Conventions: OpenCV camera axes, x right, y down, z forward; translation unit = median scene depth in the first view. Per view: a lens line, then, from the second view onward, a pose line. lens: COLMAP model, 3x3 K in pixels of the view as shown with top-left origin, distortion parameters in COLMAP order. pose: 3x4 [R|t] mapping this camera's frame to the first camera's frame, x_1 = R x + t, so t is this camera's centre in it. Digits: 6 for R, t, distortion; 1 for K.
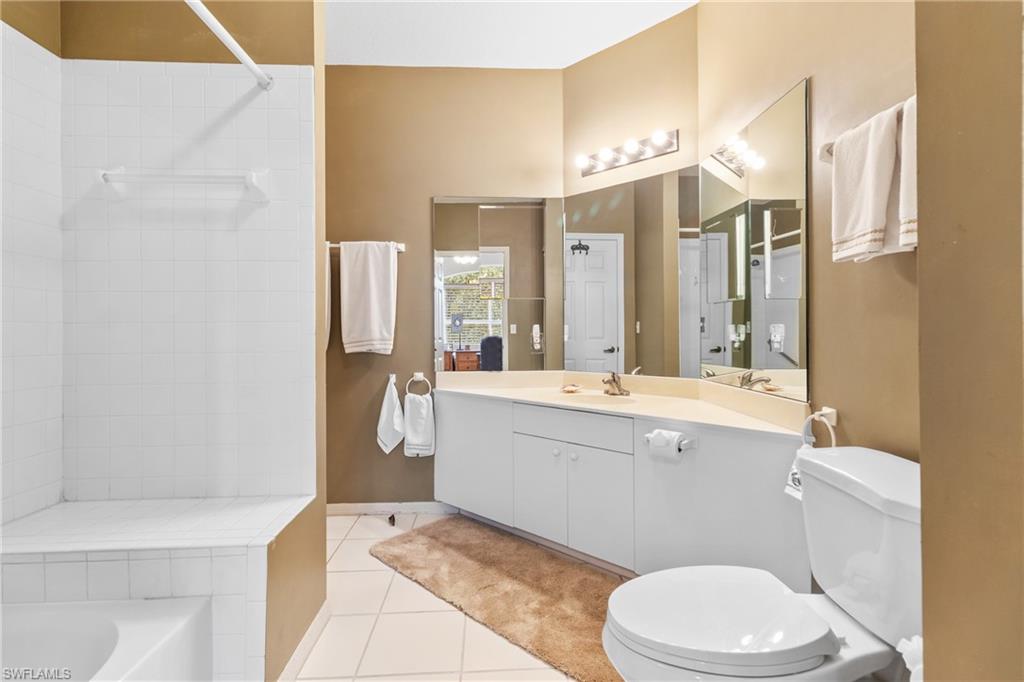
lens RADIAL K [[474.4, 0, 517.2], [0, 474.4, 332.1], [0, 0, 1]] dist [-0.001397, -0.000118]
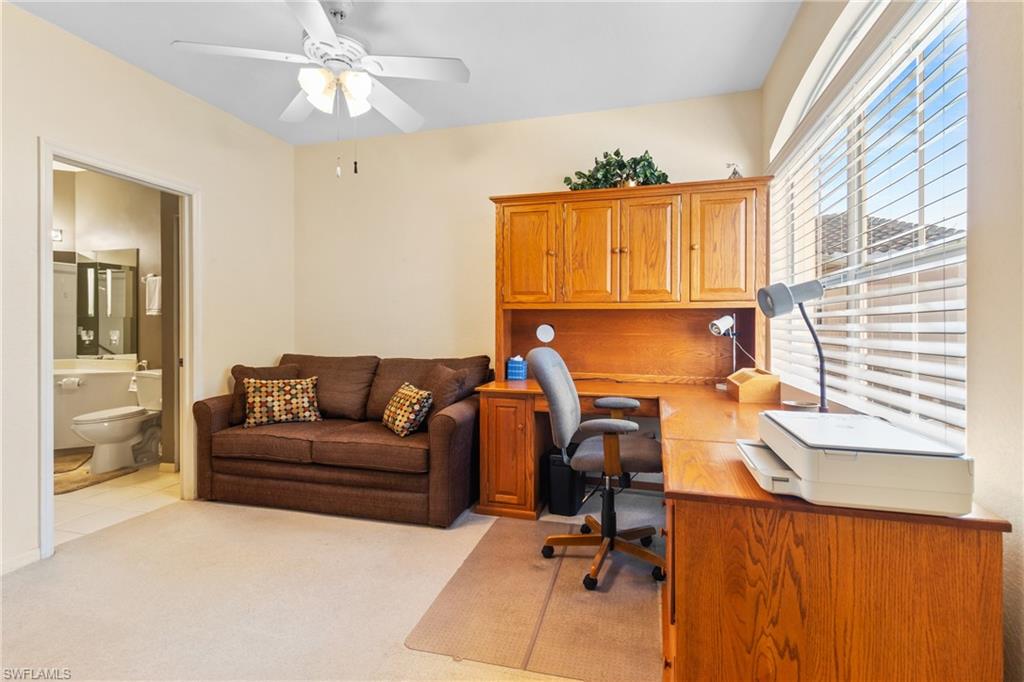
lens RADIAL K [[474.4, 0, 513.0], [0, 474.4, 333.8], [0, 0, 1]] dist [-0.001397, -0.000118]
pose [[0.317509, 0.000189, 0.948255, -1.202411], [-0.005864, 0.999981, 0.001764, -0.028943], [-0.948237, -0.006121, 0.317504, -1.796734]]
